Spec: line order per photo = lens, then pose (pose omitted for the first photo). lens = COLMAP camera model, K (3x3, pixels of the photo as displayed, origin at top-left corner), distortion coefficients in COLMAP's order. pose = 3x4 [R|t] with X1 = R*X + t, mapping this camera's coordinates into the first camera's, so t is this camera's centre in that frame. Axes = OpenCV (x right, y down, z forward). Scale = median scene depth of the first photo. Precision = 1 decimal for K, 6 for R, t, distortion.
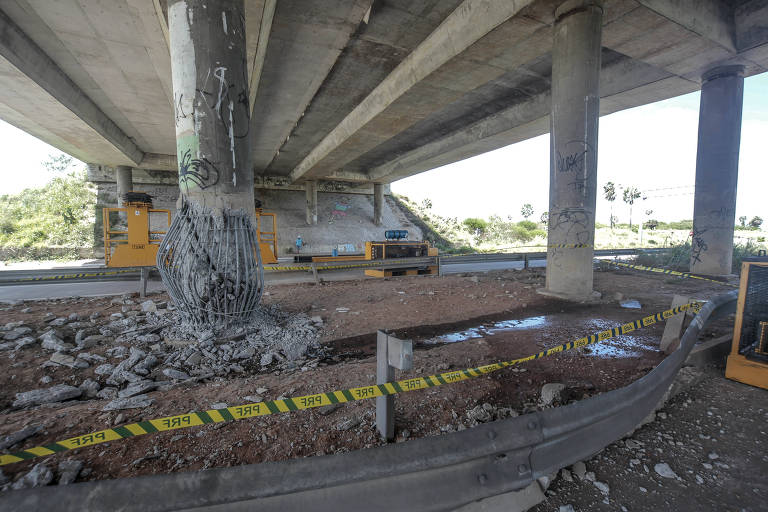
lens RADIAL K [[341.1, 0, 385.3], [0, 341.1, 266.3], [0, 0, 1]] dist [-0.015723, 0.000382]
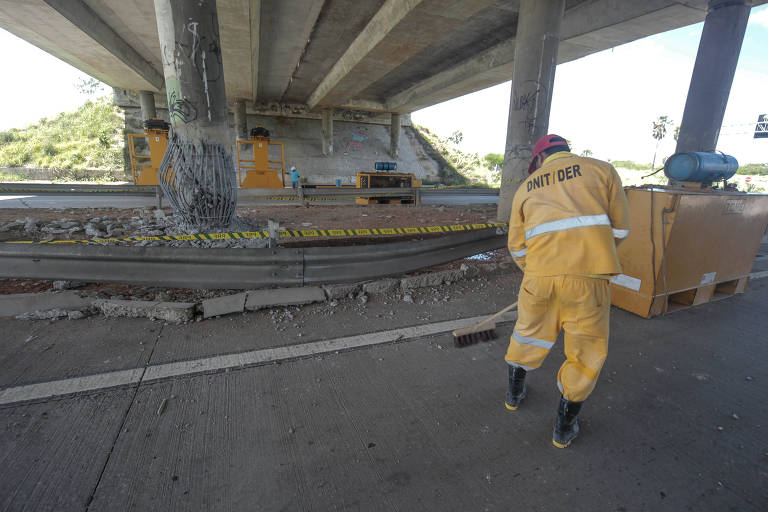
lens RADIAL K [[356.7, 0, 398.7], [0, 356.7, 269.8], [0, 0, 1]] dist [-0.013611, 0.000345]
pose [[0.995860, 0.054703, -0.072593, 0.128258], [-0.040582, 0.982196, 0.183421, 0.014871], [0.081335, -0.179715, 0.980350, -0.120318]]
